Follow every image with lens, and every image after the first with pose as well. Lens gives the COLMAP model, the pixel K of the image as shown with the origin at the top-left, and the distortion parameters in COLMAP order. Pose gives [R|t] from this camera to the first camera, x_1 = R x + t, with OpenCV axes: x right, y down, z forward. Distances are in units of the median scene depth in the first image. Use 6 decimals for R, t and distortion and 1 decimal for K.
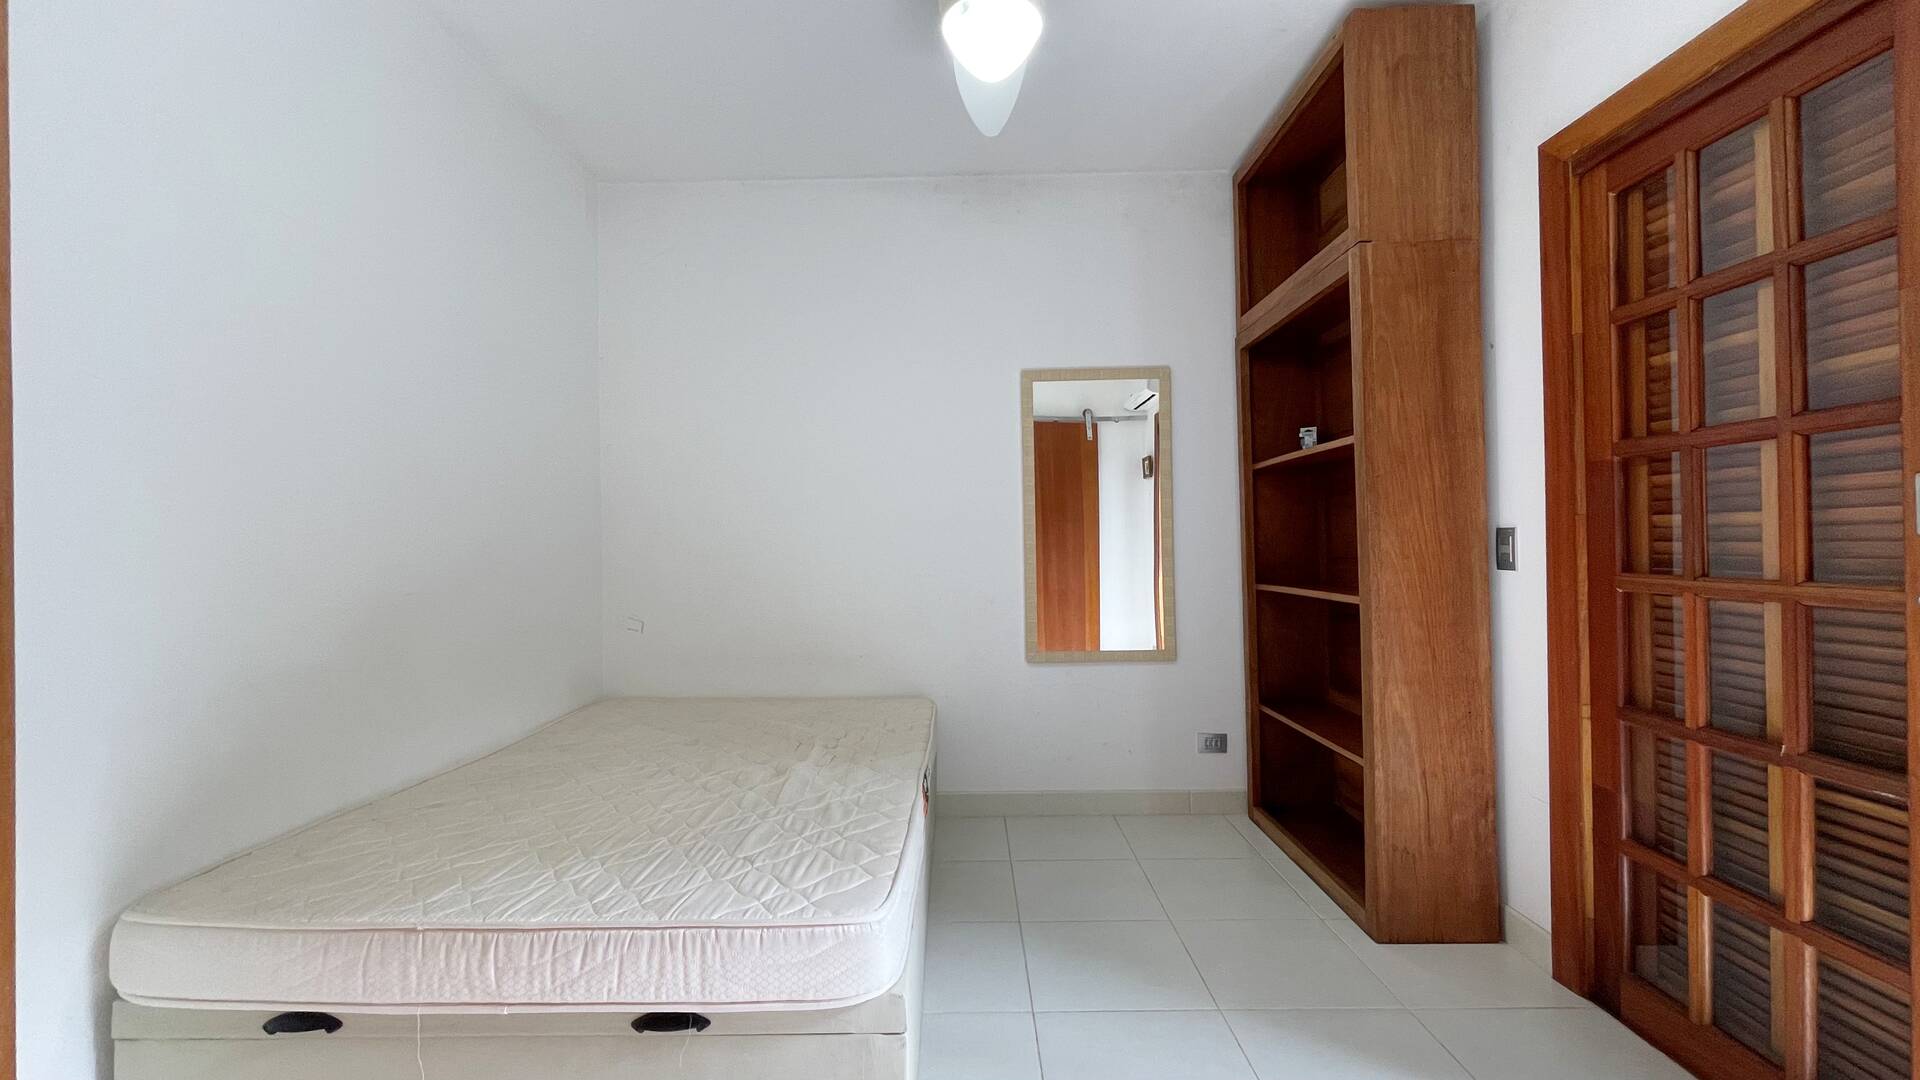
lens RADIAL K [[782.1, 0, 953.7], [0, 782.1, 544.7], [0, 0, 1]] dist [0.000626, 0.000096]
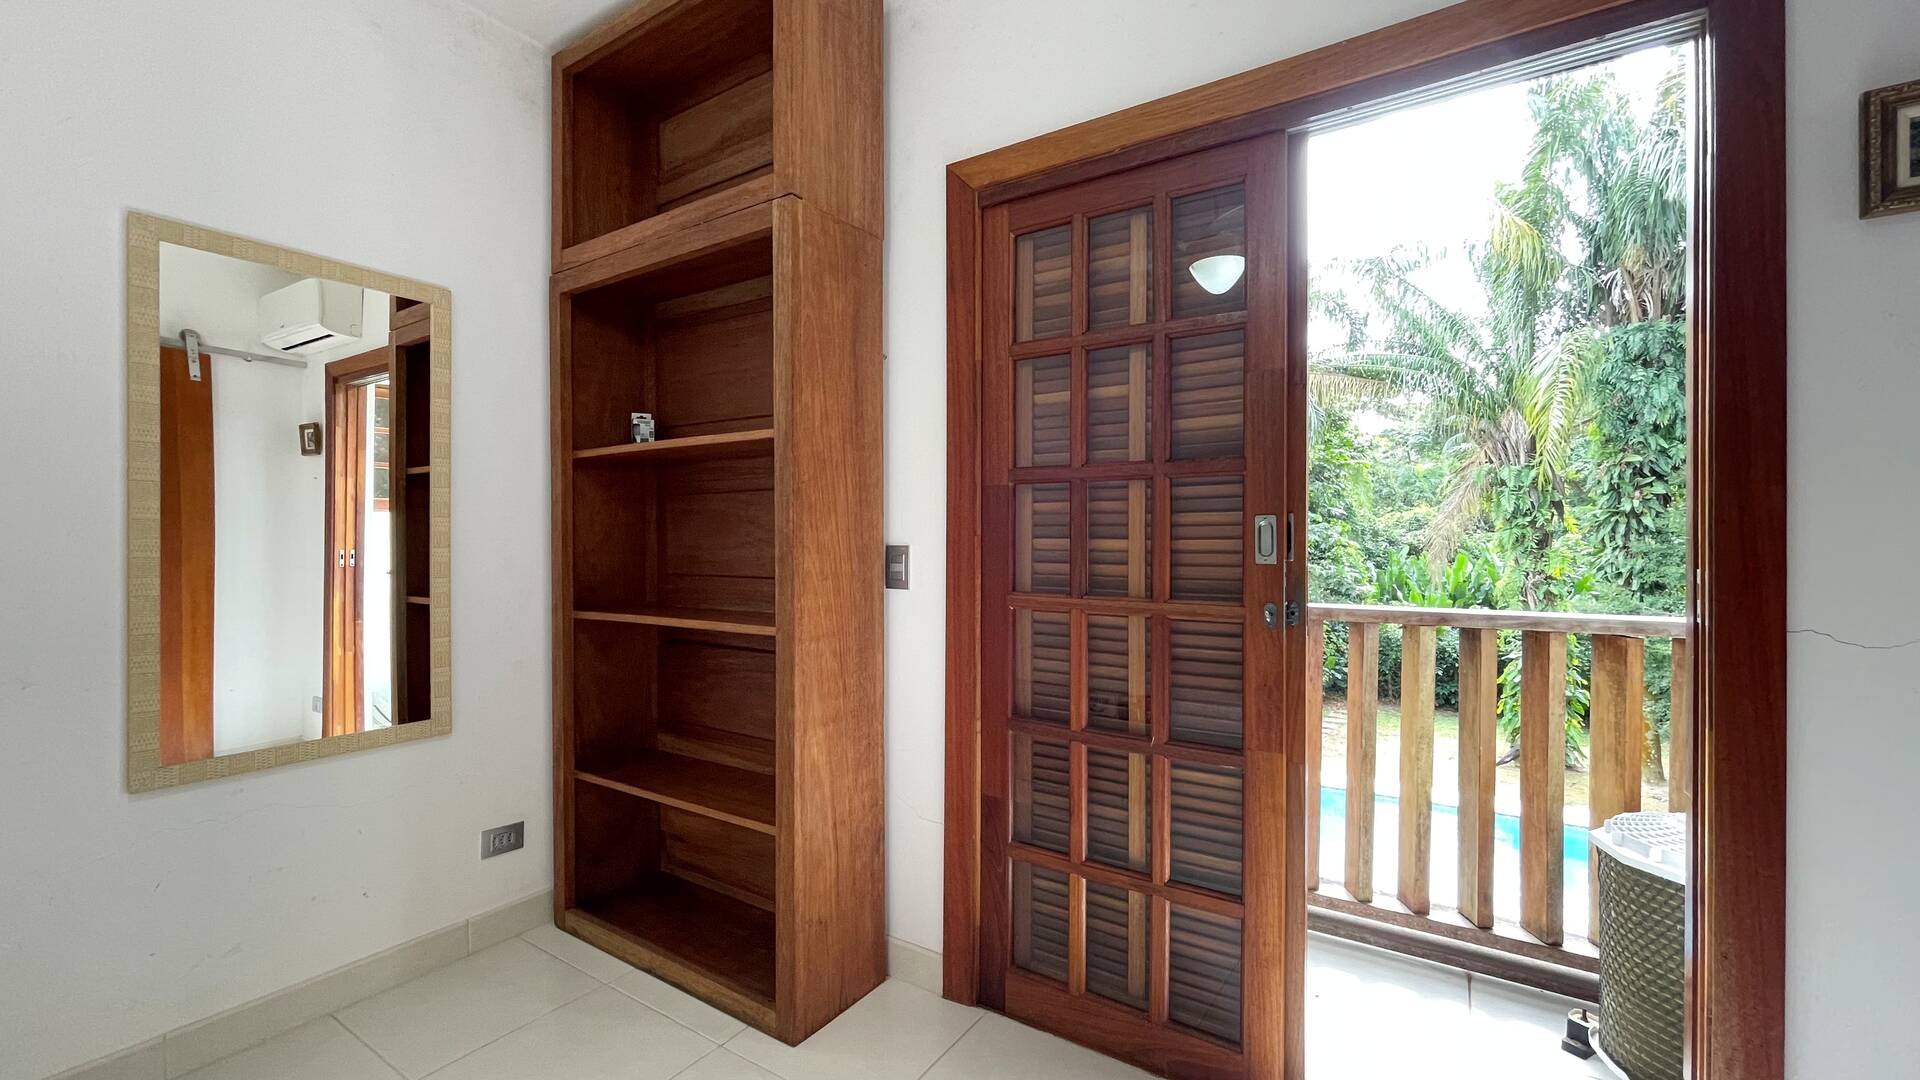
lens RADIAL K [[775.4, 0, 958.2], [0, 775.4, 541.8], [0, 0, 1]] dist [0.001515, 0.000223]
pose [[0.535457, 0.017621, 0.844378, -0.066706], [-0.011299, 0.999842, -0.013700, -0.014268], [-0.844487, -0.002205, 0.535572, 0.418678]]
